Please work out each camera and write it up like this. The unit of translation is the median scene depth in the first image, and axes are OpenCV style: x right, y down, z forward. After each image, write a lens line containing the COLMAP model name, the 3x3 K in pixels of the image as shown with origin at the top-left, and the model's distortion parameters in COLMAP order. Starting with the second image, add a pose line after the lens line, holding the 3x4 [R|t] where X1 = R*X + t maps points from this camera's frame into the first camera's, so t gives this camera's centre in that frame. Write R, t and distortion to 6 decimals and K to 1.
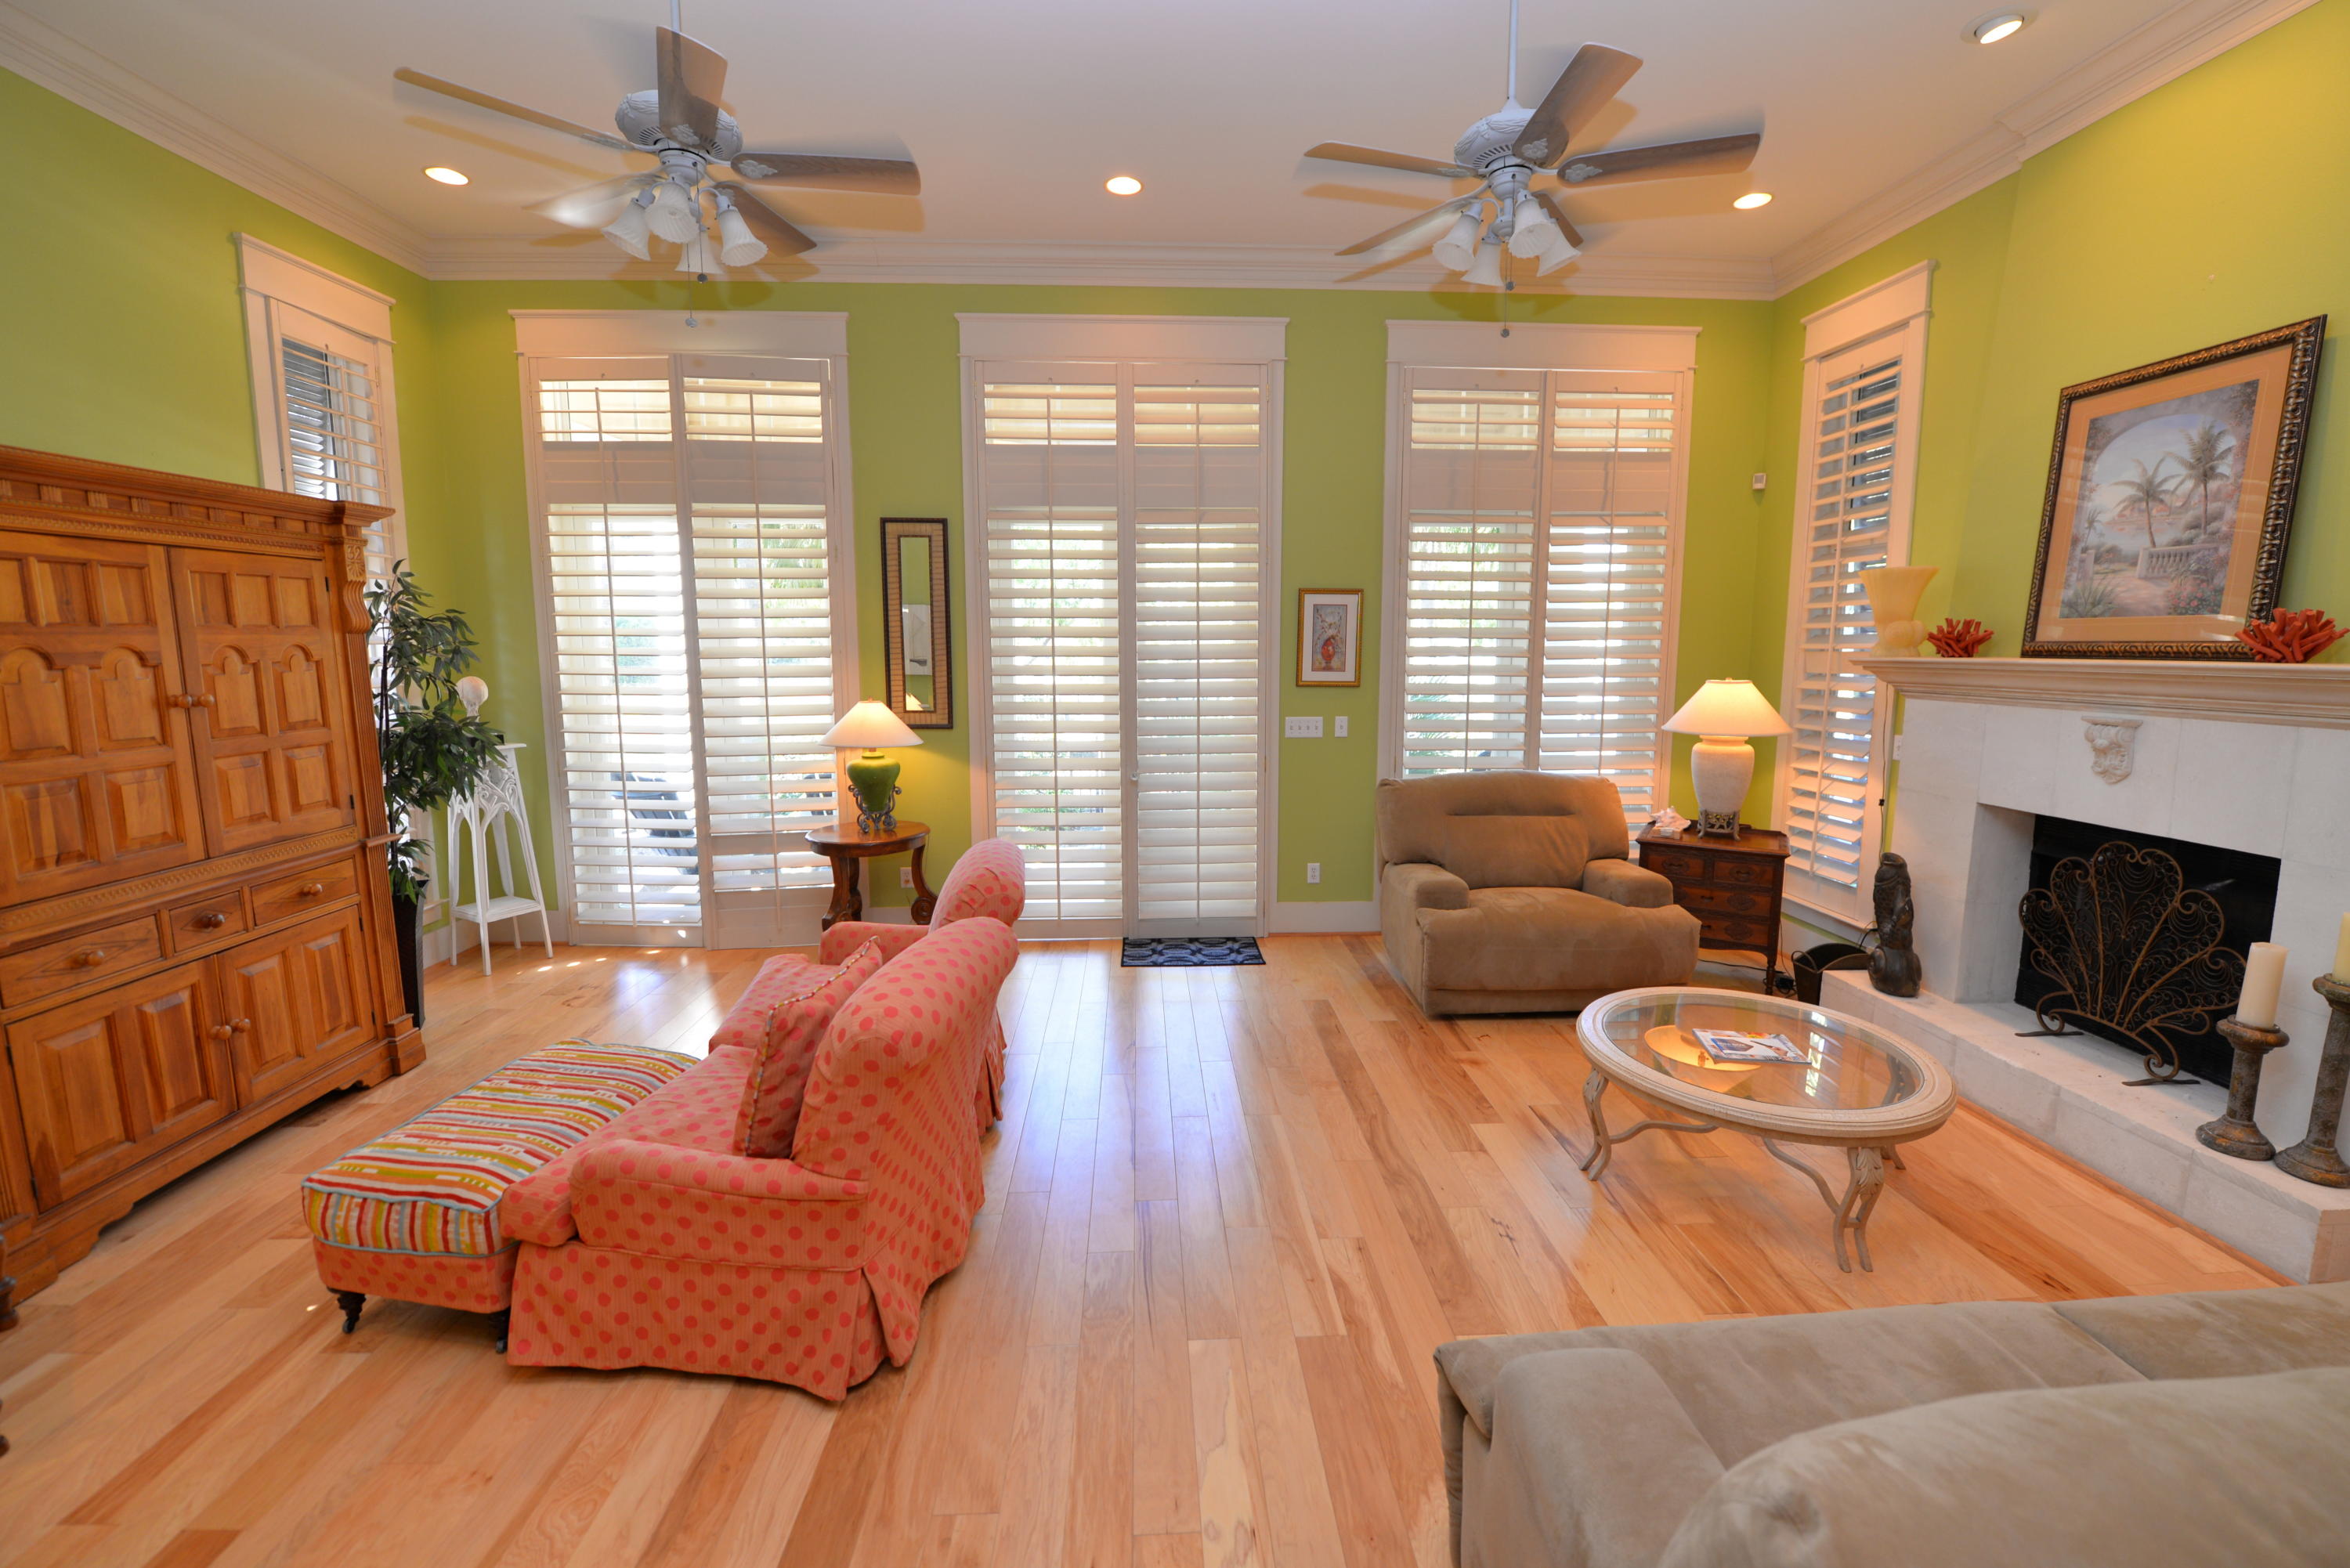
lens RADIAL K [[970.7, 0, 1178.7], [0, 970.7, 761.9], [0, 0, 1]] dist [-0.021047, -0.000091]
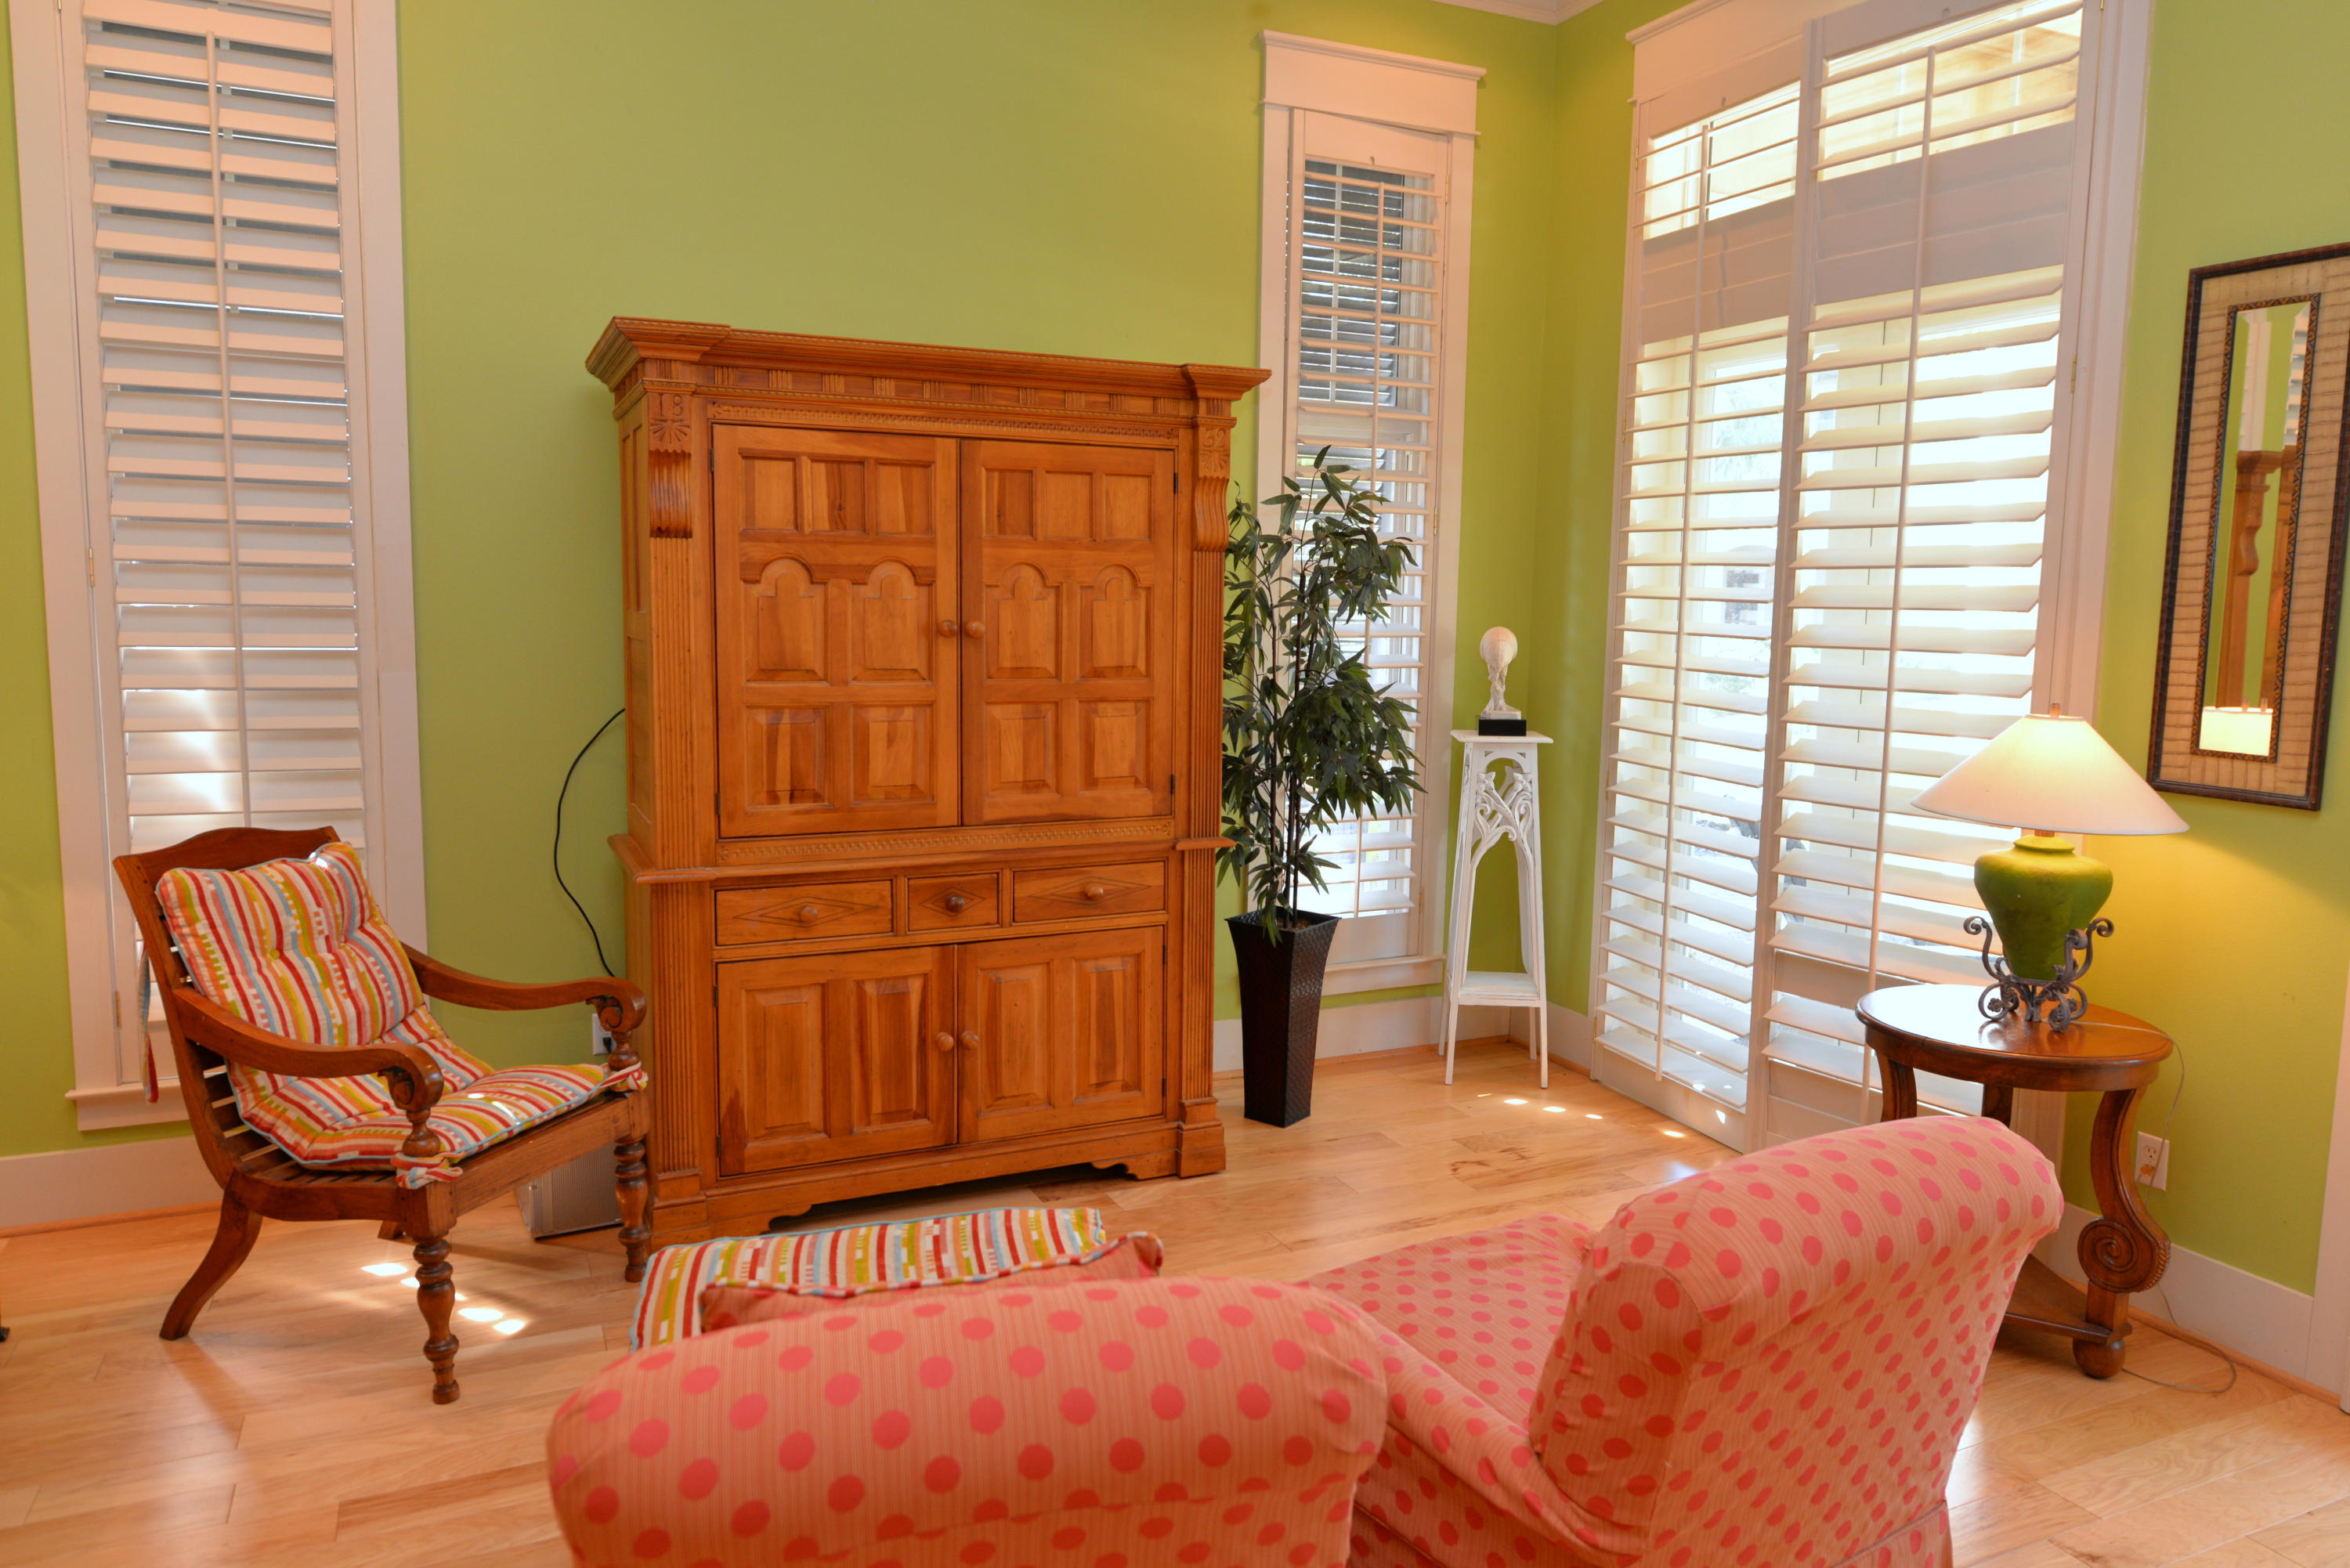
lens RADIAL K [[1567.3, 0, 1180.3], [0, 1567.3, 755.9], [0, 0, 1]] dist [0.000667, 0.000615]
pose [[0.390317, 0.105029, -0.914670, 0.249805], [-0.131364, 0.989660, 0.057583, -0.055244], [0.911261, 0.097679, 0.400078, 0.607492]]
